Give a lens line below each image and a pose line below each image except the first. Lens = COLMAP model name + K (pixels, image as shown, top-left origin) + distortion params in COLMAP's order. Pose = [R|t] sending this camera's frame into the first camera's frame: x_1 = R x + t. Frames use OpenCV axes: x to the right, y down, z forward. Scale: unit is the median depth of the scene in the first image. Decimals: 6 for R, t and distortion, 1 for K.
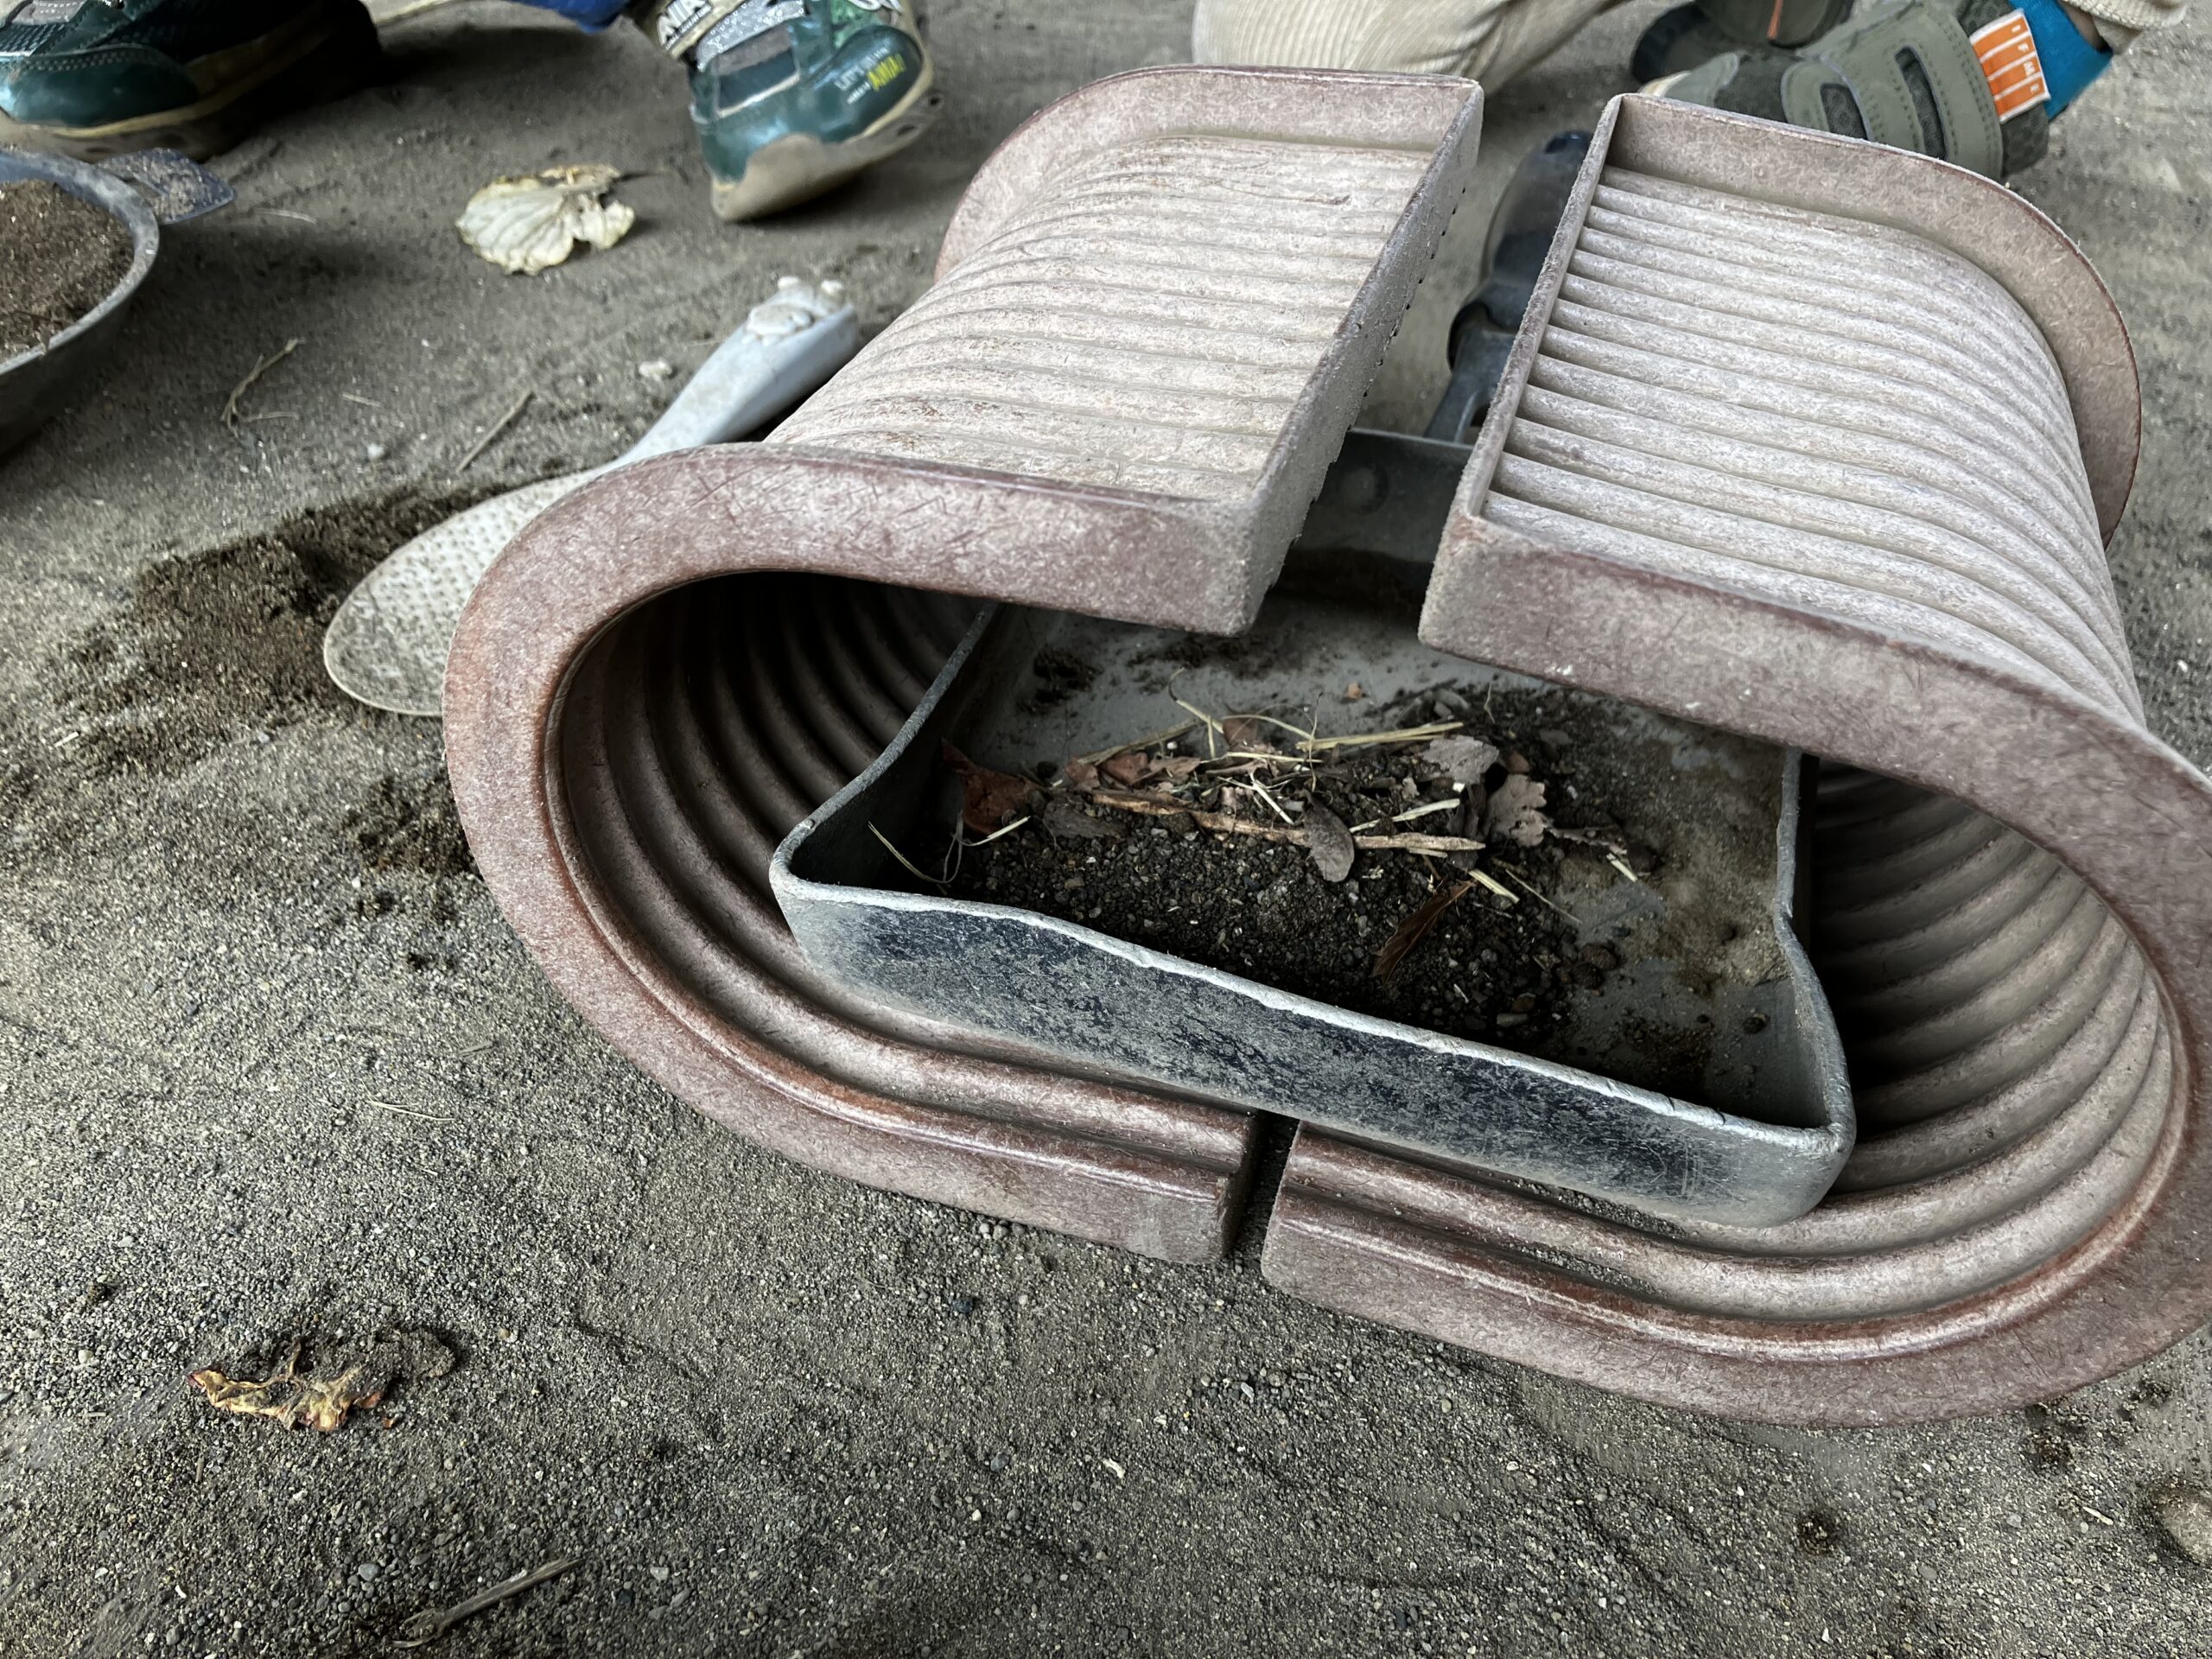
lens RADIAL K [[1794.5, 0, 1107.7], [0, 1794.5, 829.3], [0, 0, 1]] dist [0.037680, -0.042272]
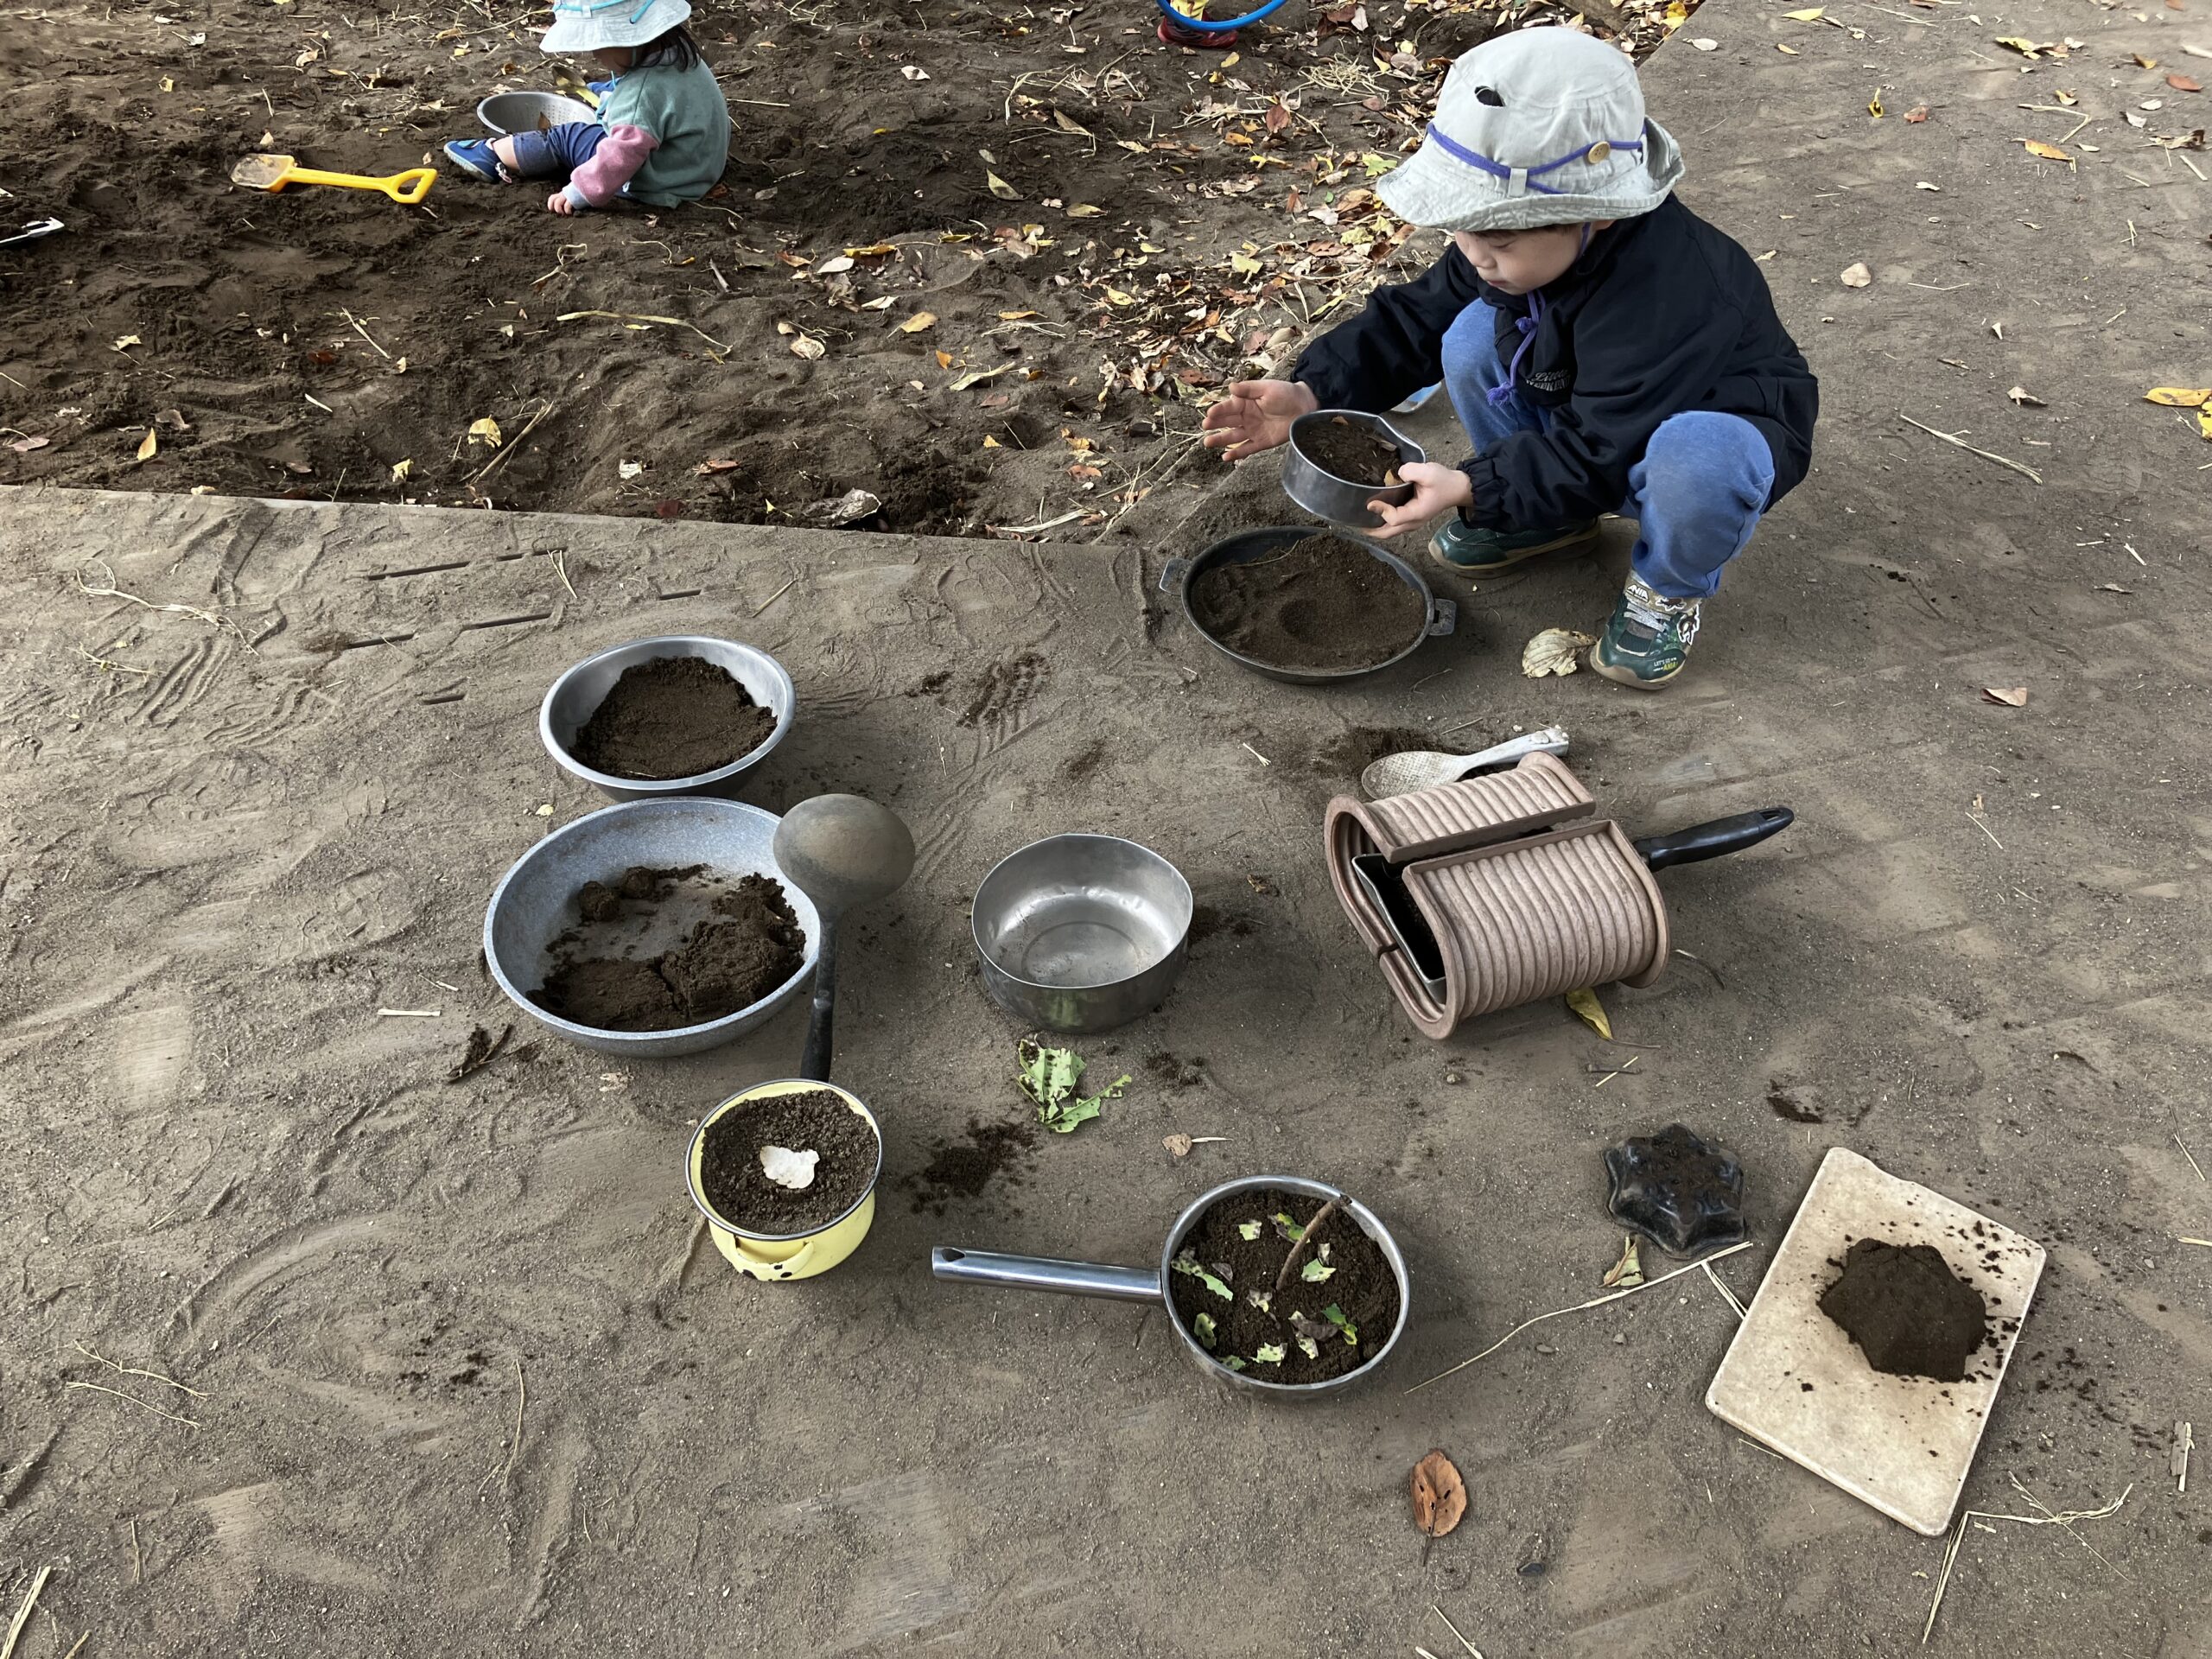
lens RADIAL K [[1794.5, 0, 1089.9], [0, 1794.5, 827.5], [0, 0, 1]] dist [0.037680, -0.042272]
pose [[0.593849, 0.535186, -0.600766, 2.738112], [-0.464771, 0.837687, 0.286824, -1.324866], [0.656758, 0.108888, 0.746199, -3.914142]]
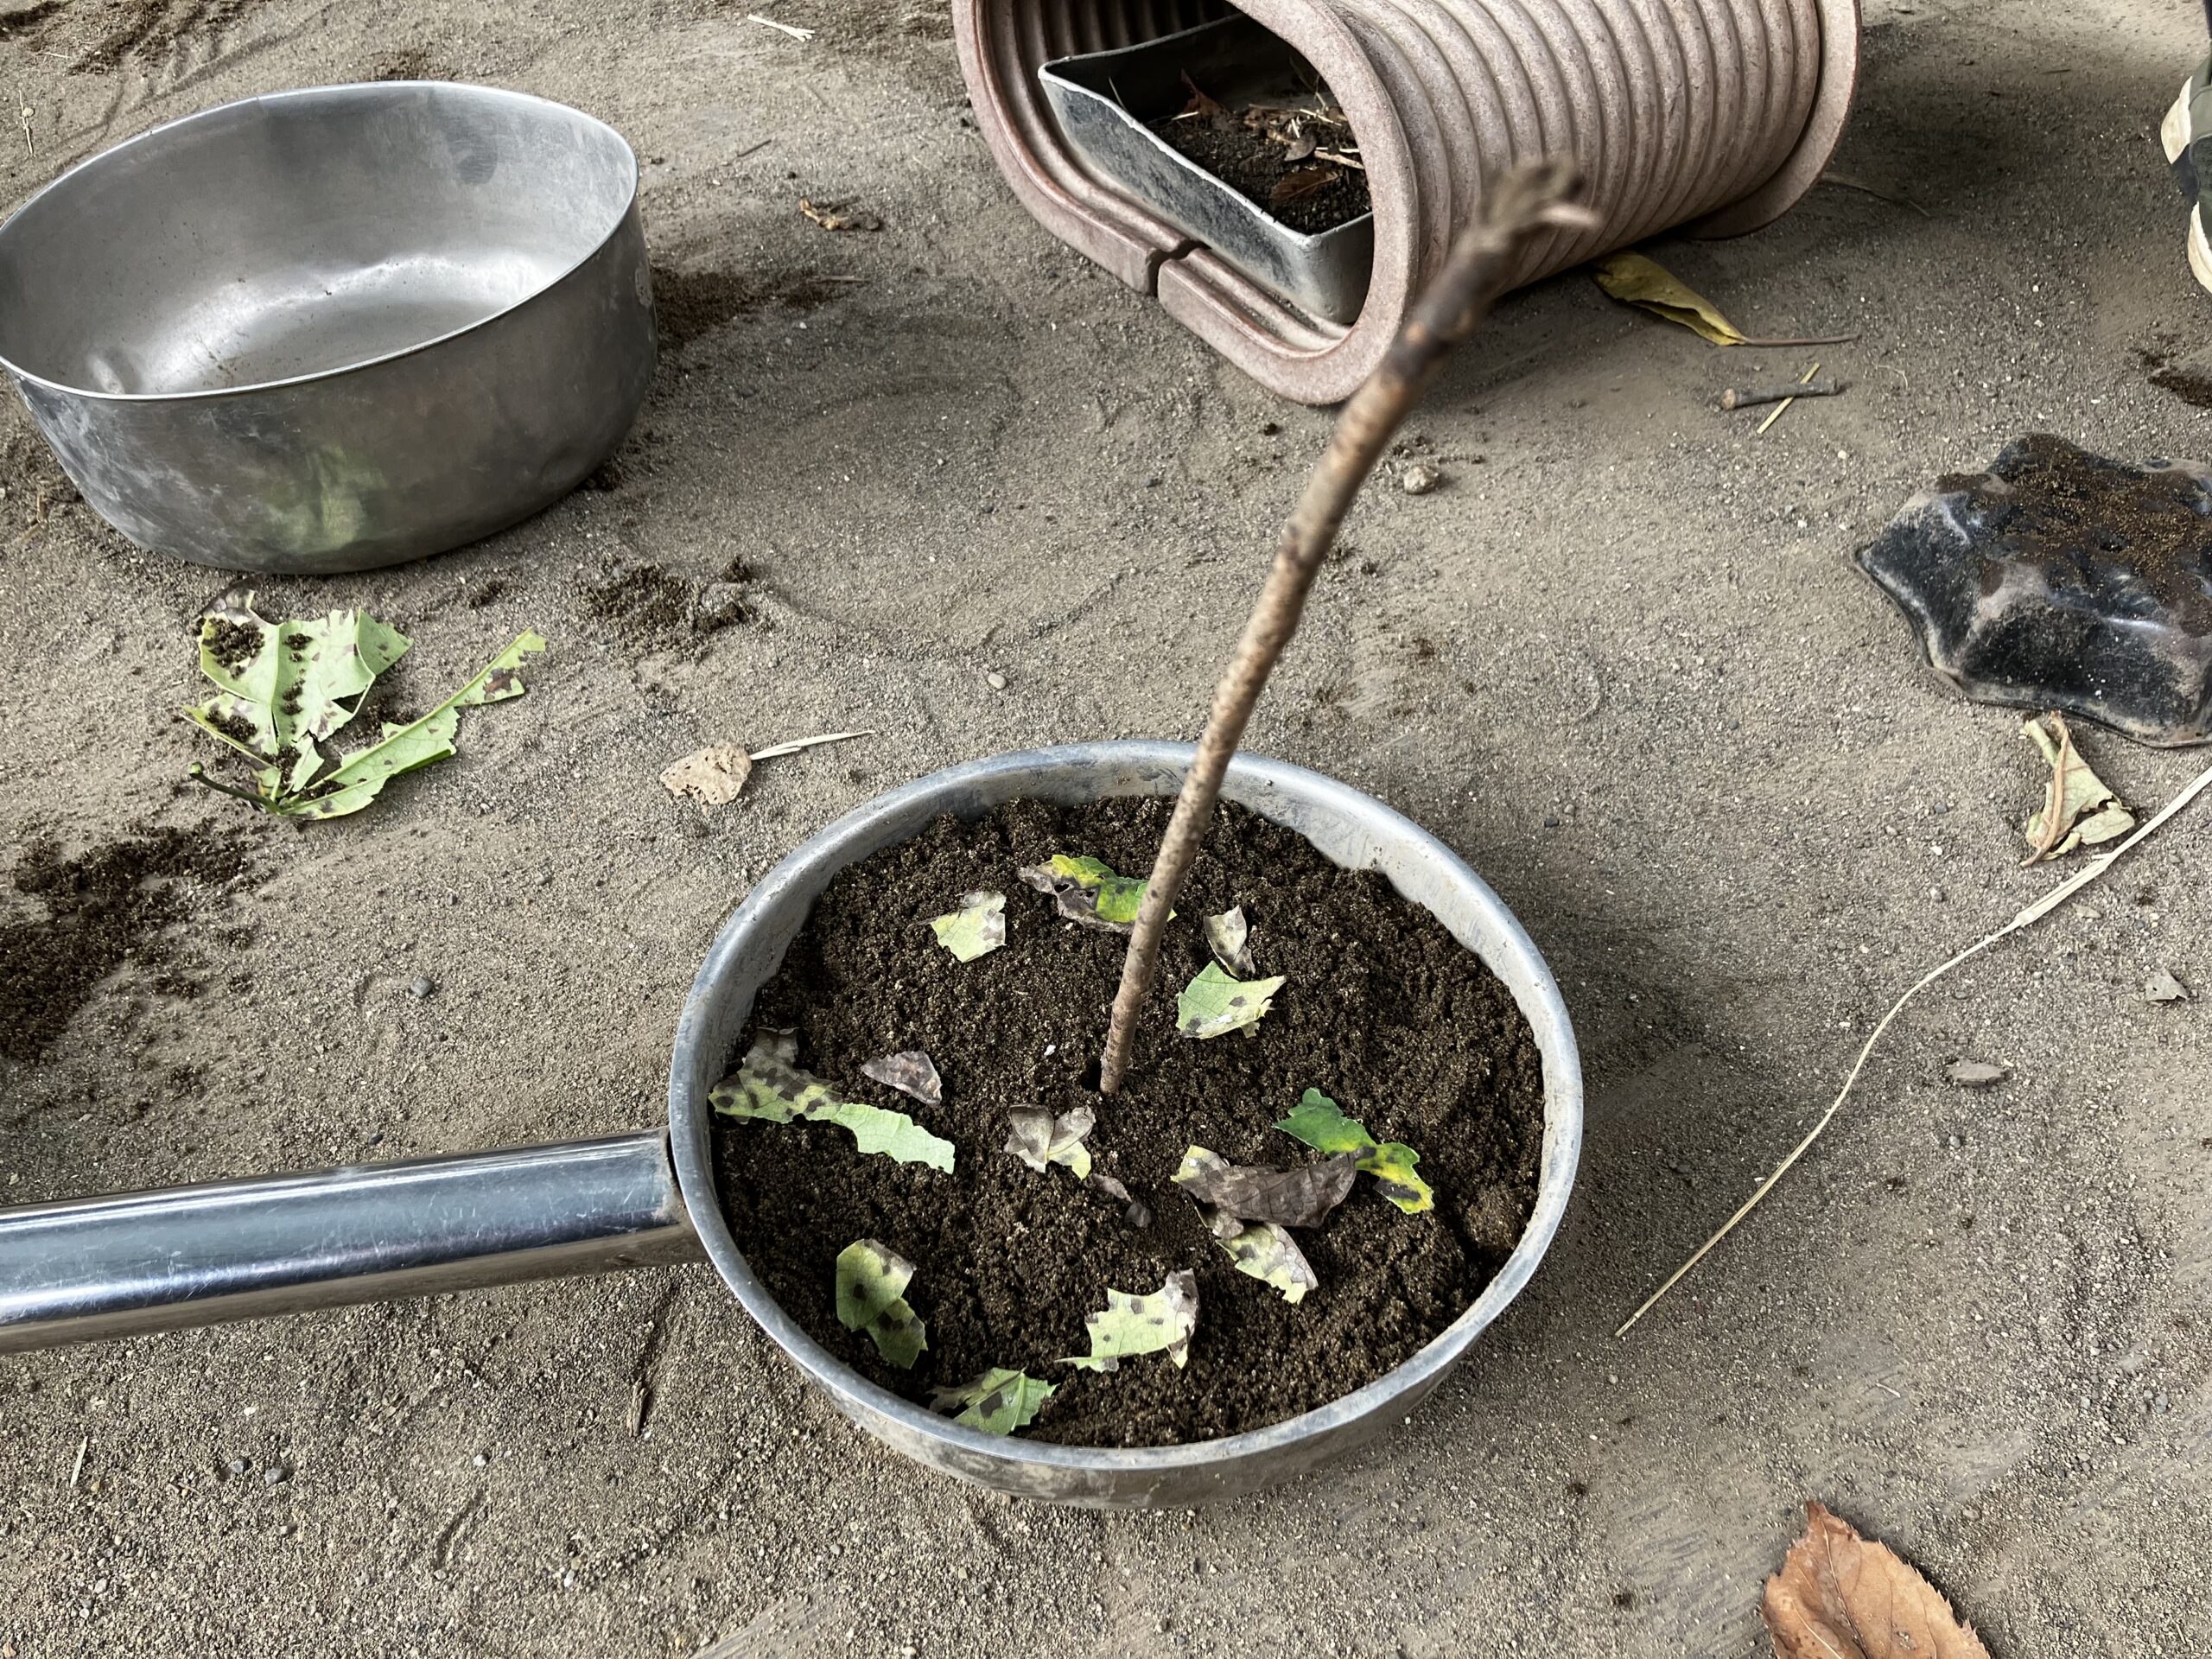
lens RADIAL K [[1794.5, 0, 1123.7], [0, 1794.5, 825.5], [0, 0, 1]] dist [0.037680, -0.042272]
pose [[0.798017, 0.400644, -0.450170, 1.351025], [-0.329896, 0.915563, 0.230029, 0.349610], [0.504319, -0.035058, 0.862805, -1.023491]]
